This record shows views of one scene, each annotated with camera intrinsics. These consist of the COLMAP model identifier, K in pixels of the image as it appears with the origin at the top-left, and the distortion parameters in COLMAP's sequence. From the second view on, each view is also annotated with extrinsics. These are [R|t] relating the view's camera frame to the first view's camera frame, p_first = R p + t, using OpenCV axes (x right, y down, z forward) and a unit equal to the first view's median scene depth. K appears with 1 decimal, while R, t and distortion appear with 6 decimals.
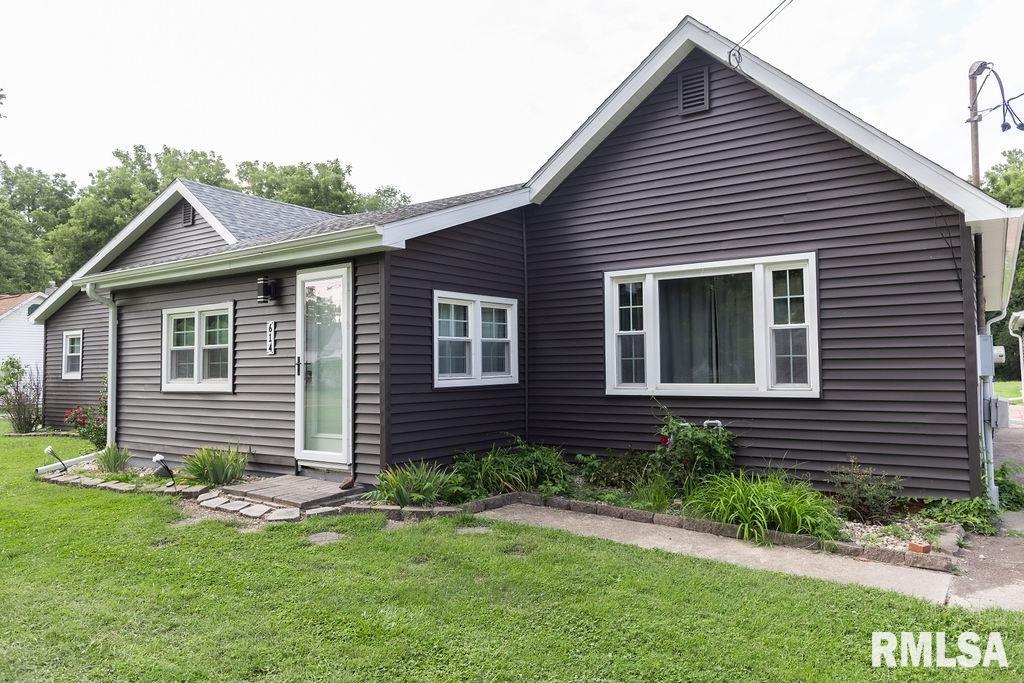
lens RADIAL K [[703.5, 0, 512.0], [0, 703.5, 341.5], [0, 0, 1]] dist [0.022037, 0.000698]
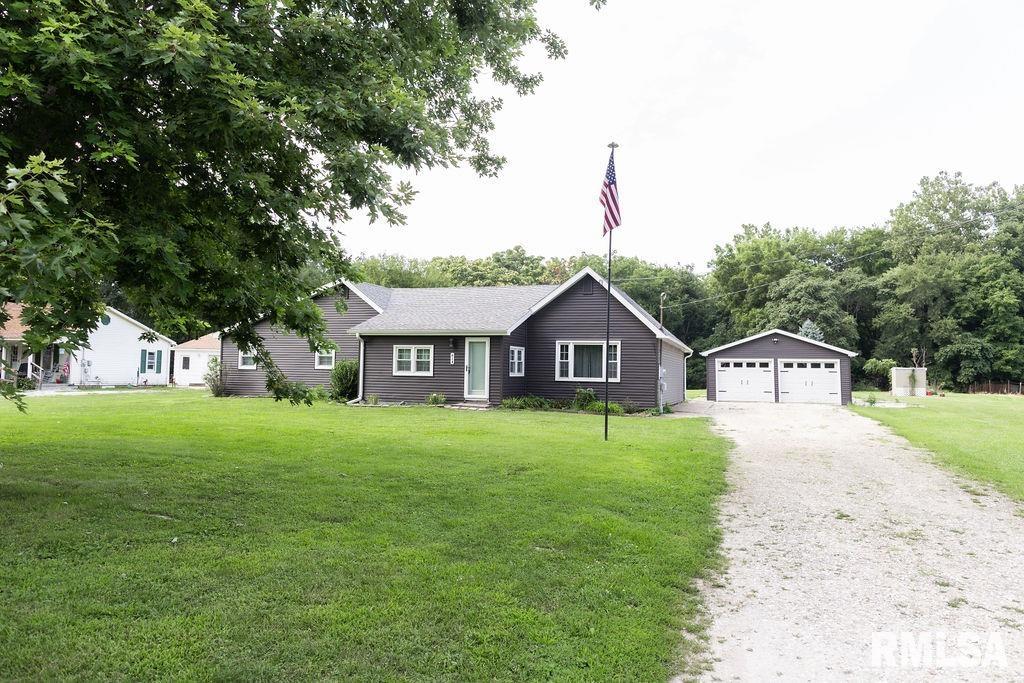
lens RADIAL K [[703.5, 0, 512.0], [0, 703.5, 341.5], [0, 0, 1]] dist [0.022037, 0.000698]
pose [[0.964281, 0.042206, 0.261496, -0.869758], [-0.040659, 0.999109, -0.011327, -0.053329], [-0.261741, 0.000290, 0.965138, -1.933058]]
